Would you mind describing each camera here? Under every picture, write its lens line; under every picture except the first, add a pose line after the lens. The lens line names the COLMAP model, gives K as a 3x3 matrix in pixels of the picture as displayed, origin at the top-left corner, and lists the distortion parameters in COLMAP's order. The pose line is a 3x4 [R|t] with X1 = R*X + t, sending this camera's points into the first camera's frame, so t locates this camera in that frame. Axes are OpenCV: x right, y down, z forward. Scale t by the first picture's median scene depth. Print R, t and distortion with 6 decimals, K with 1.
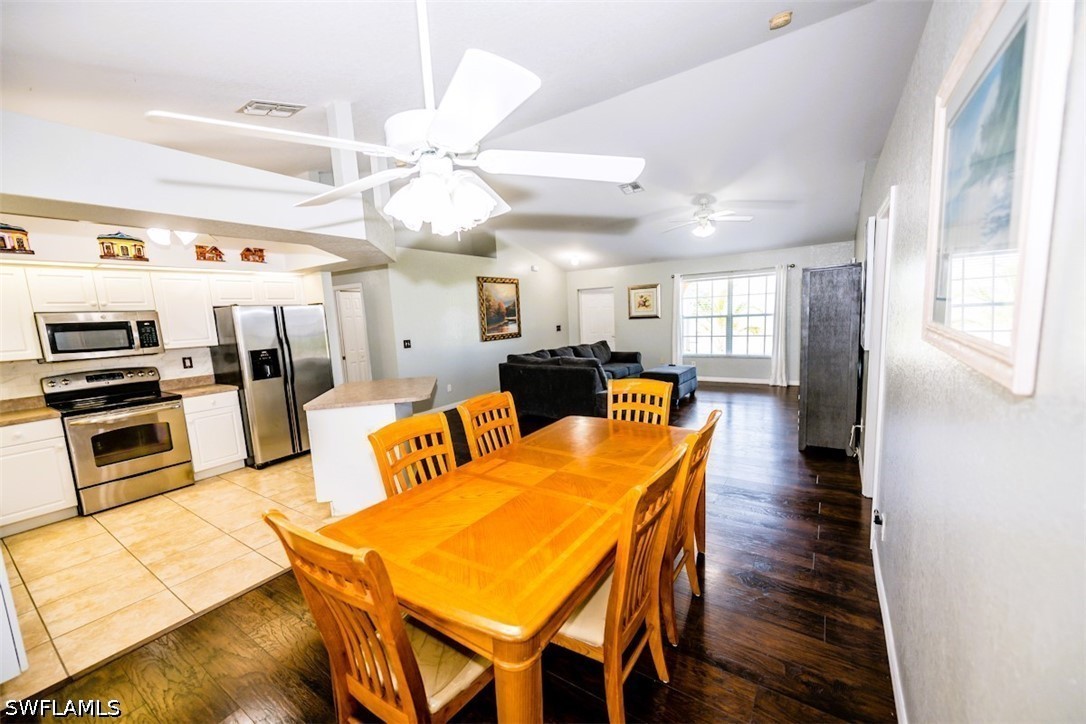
lens RADIAL K [[422.6, 0, 543.6], [0, 422.6, 367.1], [0, 0, 1]] dist [0.022940, -0.004600]
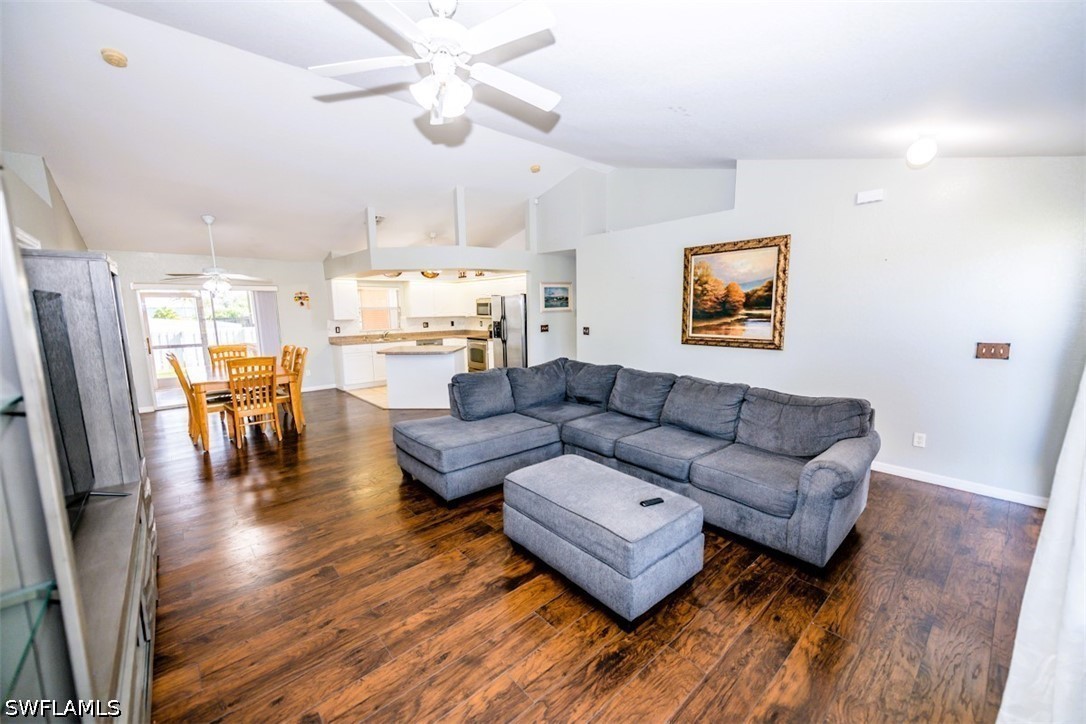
lens RADIAL K [[422.6, 0, 543.6], [0, 422.6, 367.1], [0, 0, 1]] dist [0.022940, -0.004600]
pose [[-0.250634, 0.190465, -0.949160, 0.844094], [-0.098519, 0.970346, 0.220731, -0.225252], [0.963056, 0.148833, -0.224438, 1.385133]]
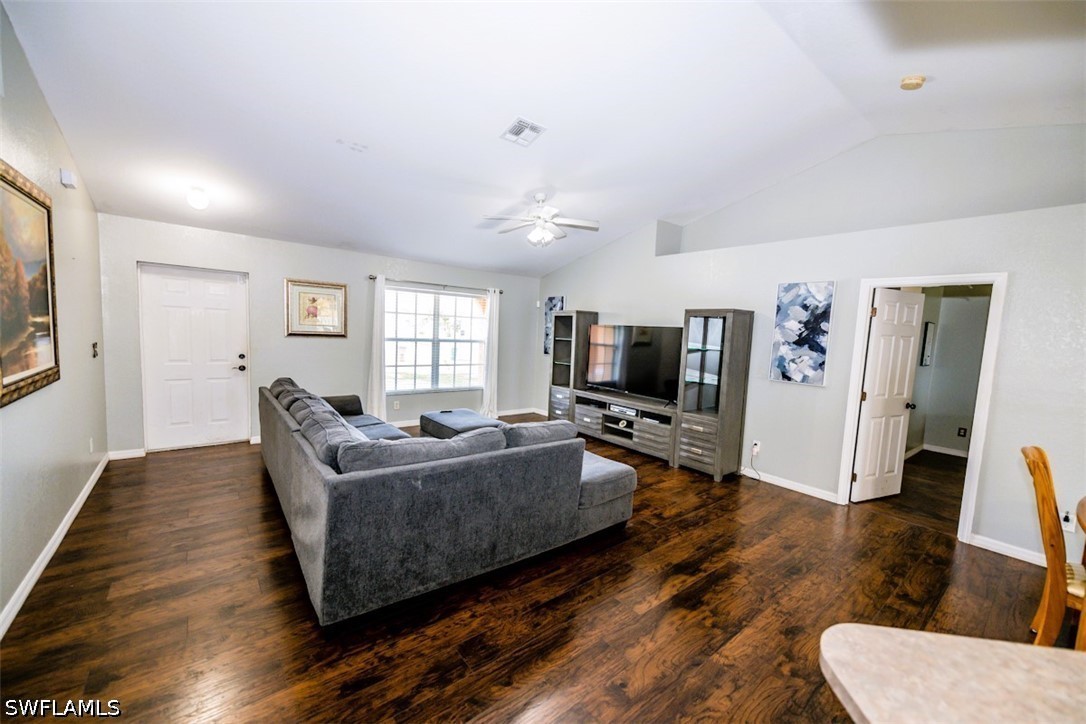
lens RADIAL K [[422.6, 0, 543.6], [0, 422.6, 367.1], [0, 0, 1]] dist [0.022940, -0.004600]
pose [[0.292215, -0.024145, 0.956048, -0.424997], [0.062364, 0.998035, 0.006144, -0.098836], [-0.954317, 0.057827, 0.293147, 0.911615]]
